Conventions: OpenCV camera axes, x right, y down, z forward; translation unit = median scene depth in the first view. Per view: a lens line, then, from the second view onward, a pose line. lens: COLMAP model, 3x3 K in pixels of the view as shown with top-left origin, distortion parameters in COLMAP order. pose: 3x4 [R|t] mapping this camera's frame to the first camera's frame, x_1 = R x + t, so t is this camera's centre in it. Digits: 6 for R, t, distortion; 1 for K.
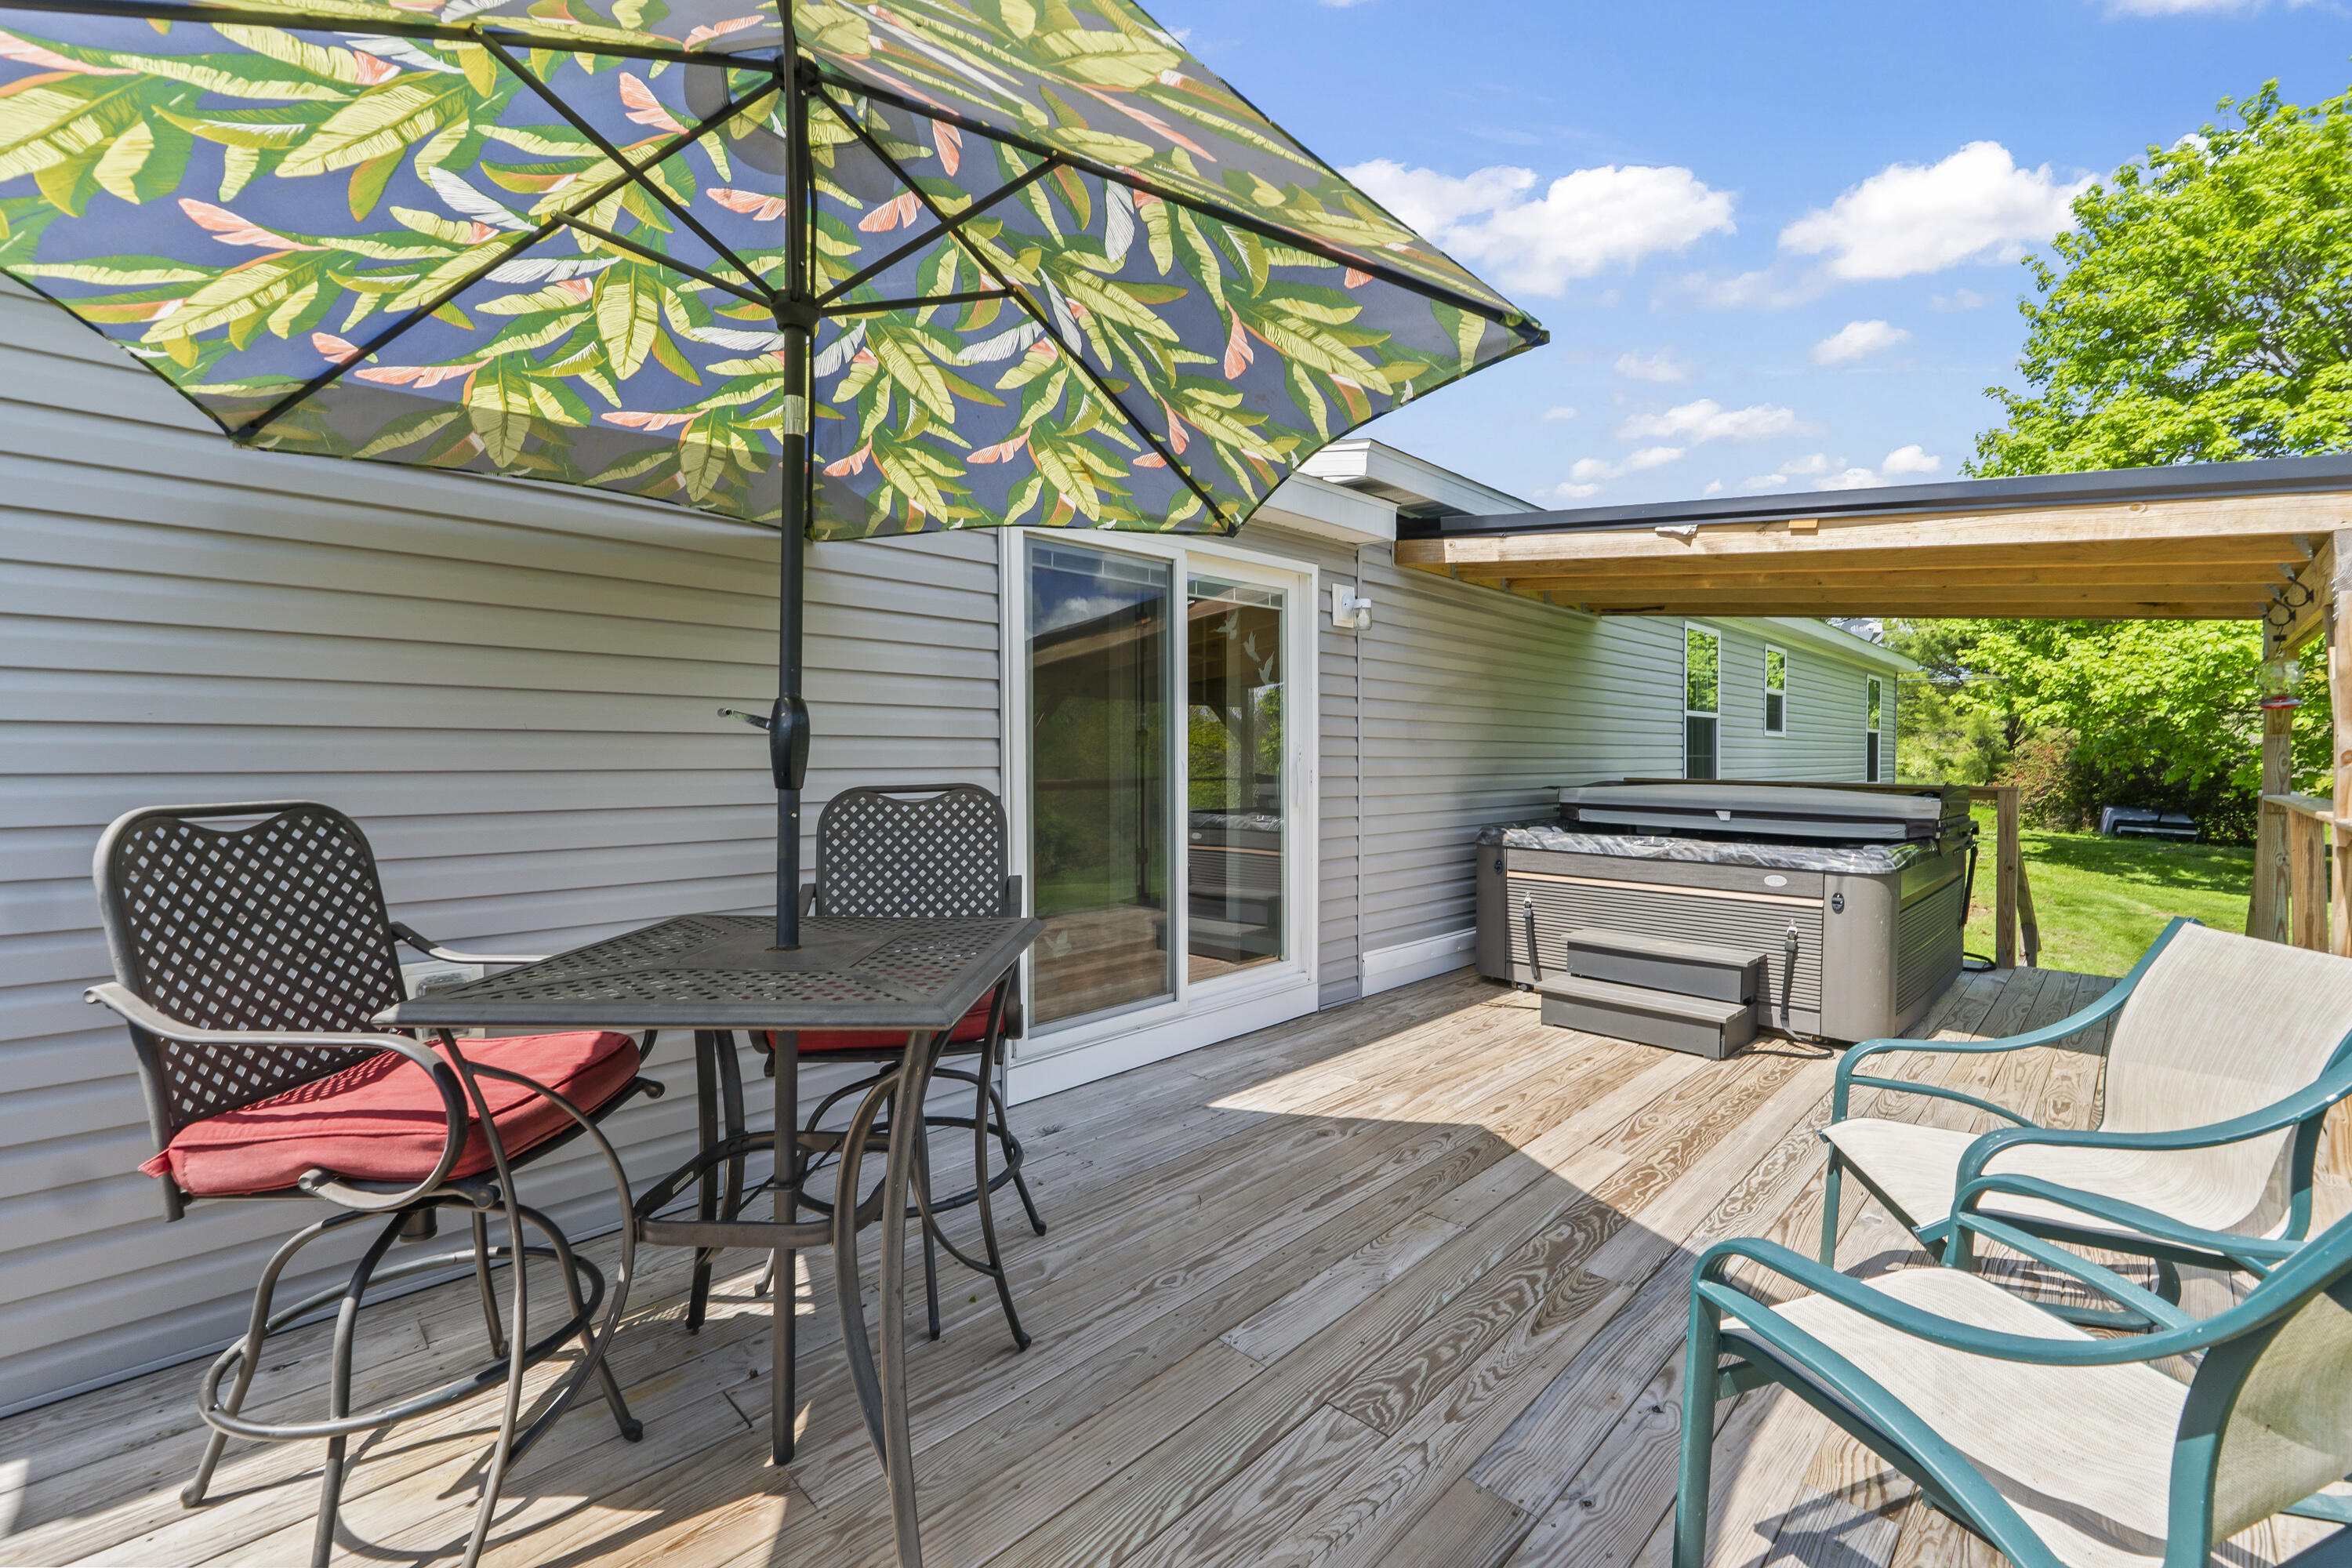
lens RADIAL K [[992.5, 0, 1167.7], [0, 992.5, 777.6], [0, 0, 1]] dist [-0.004199, 0.000298]
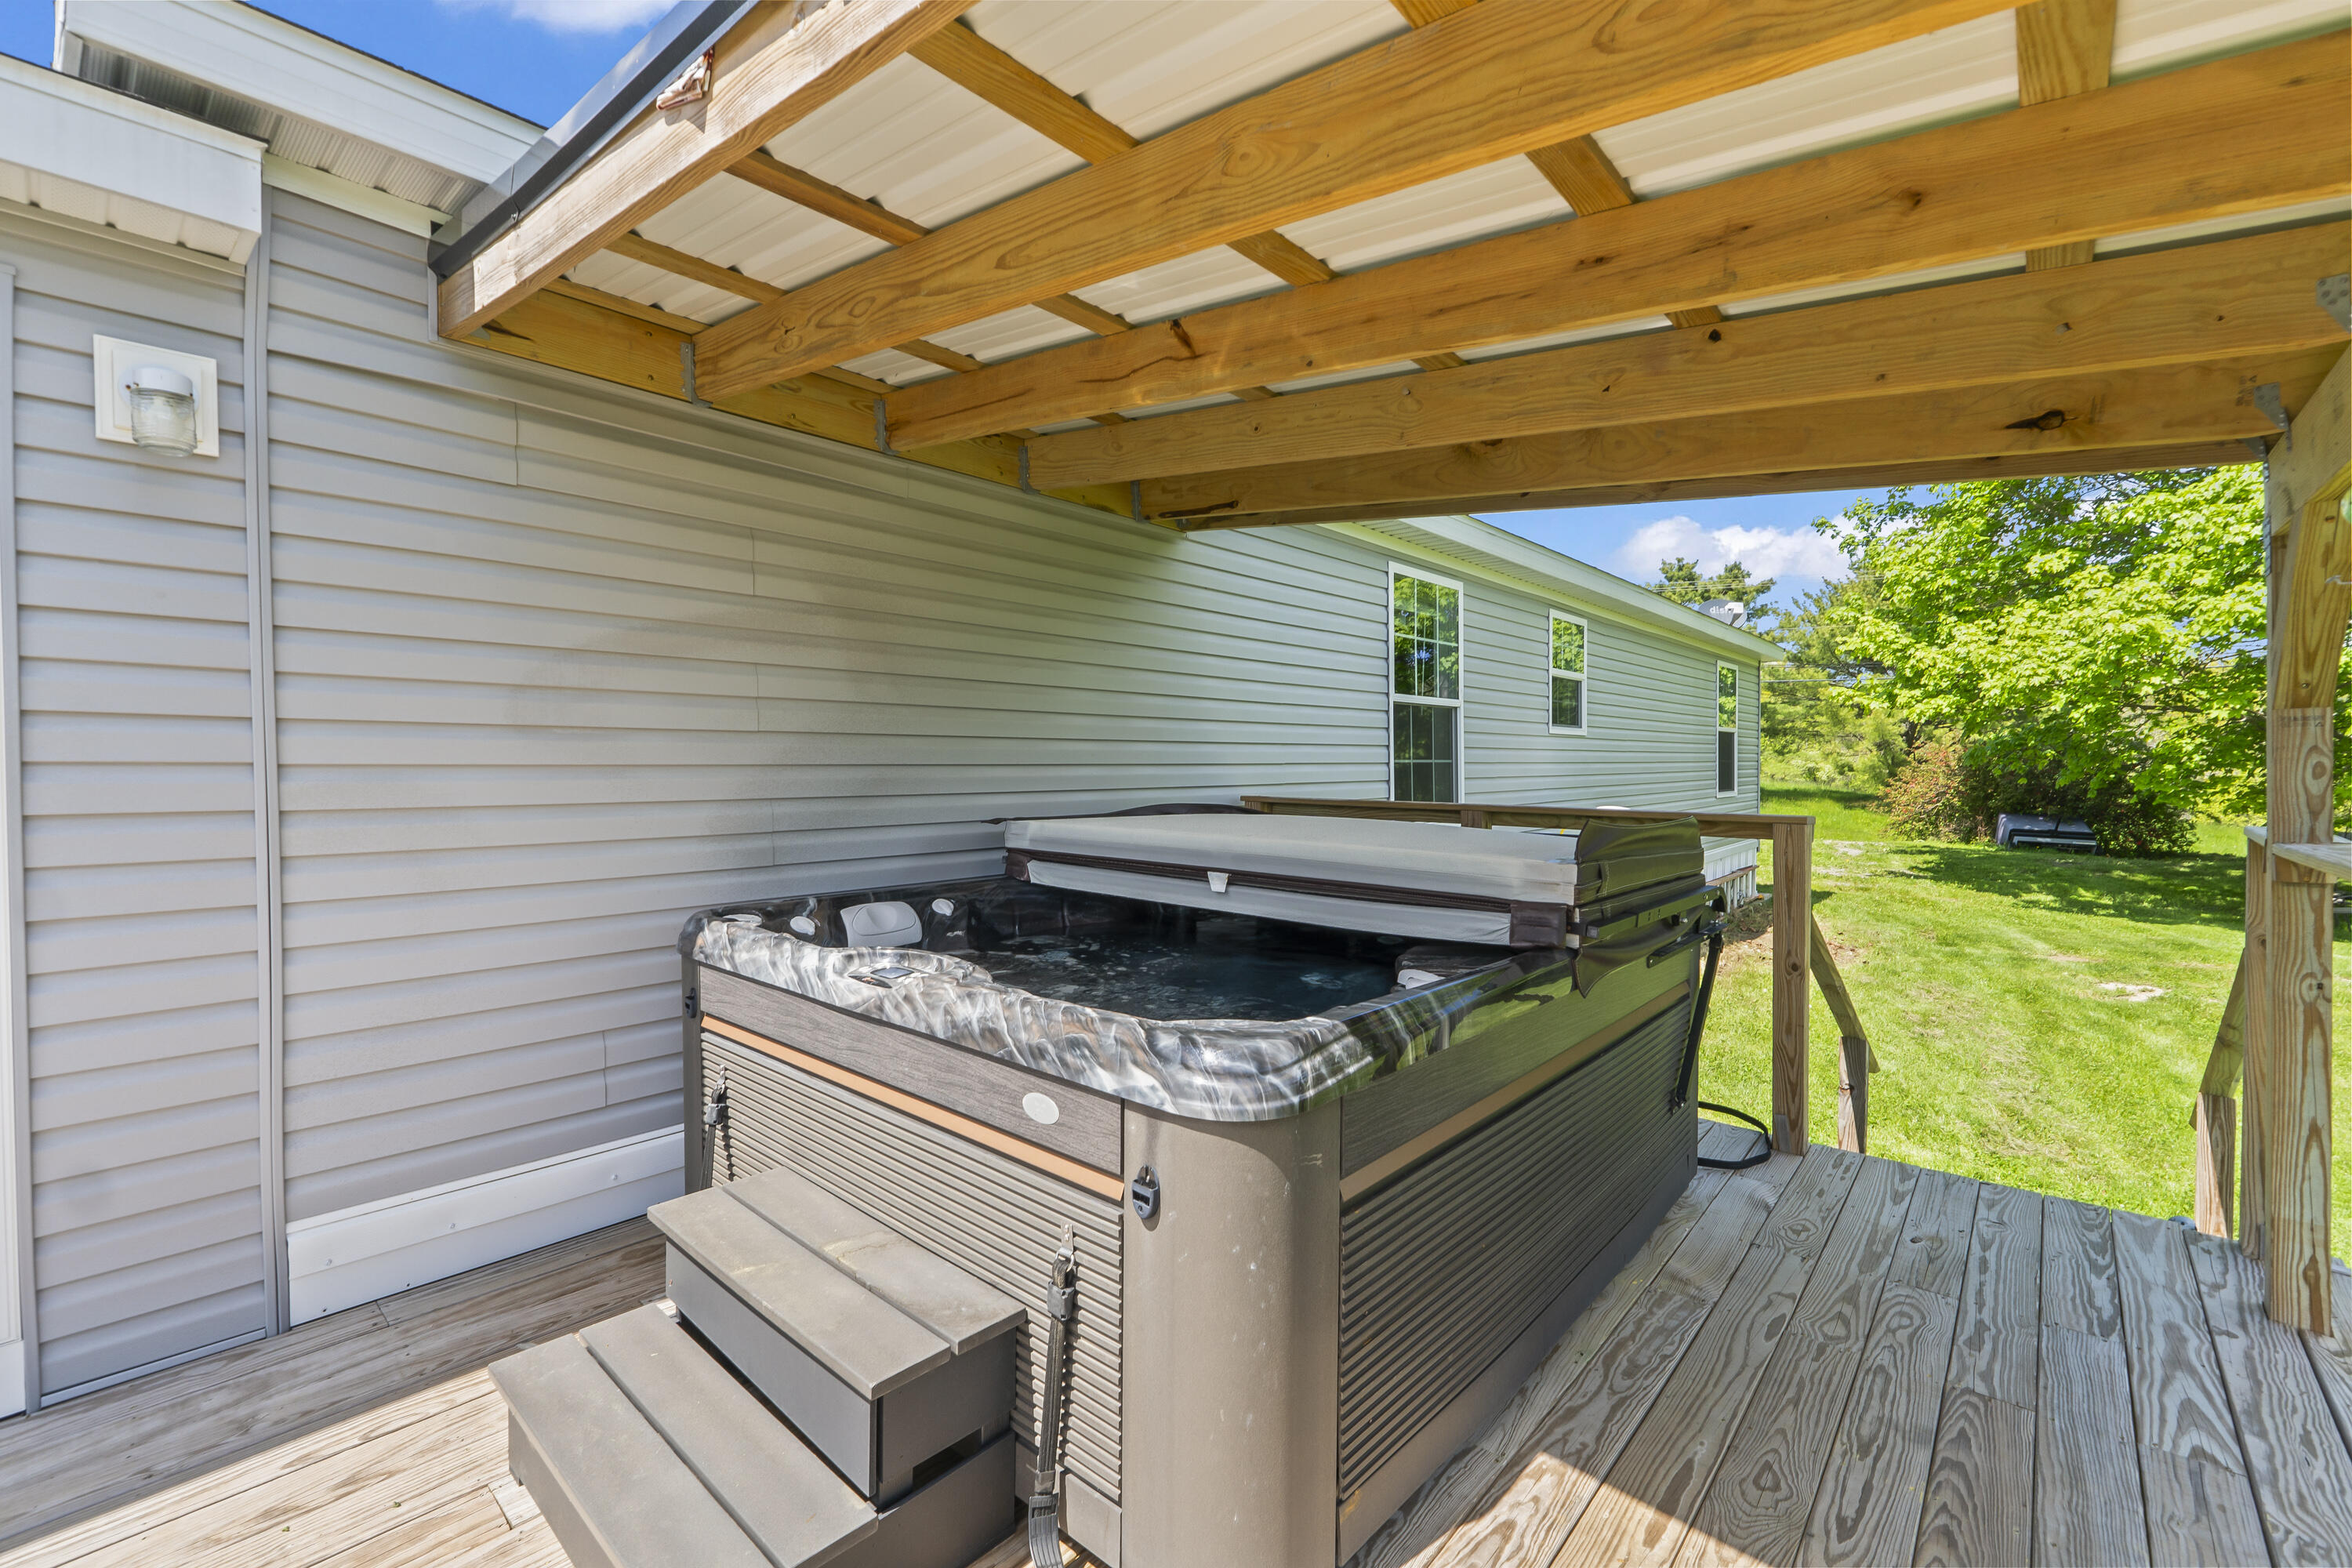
lens RADIAL K [[992.5, 0, 1184.0], [0, 992.5, 780.2], [0, 0, 1]] dist [-0.004199, 0.000298]
pose [[0.997923, -0.006305, 0.064114, 0.196973], [0.006644, 0.999965, -0.005061, -0.003596], [-0.064080, 0.005476, 0.997930, 0.195767]]
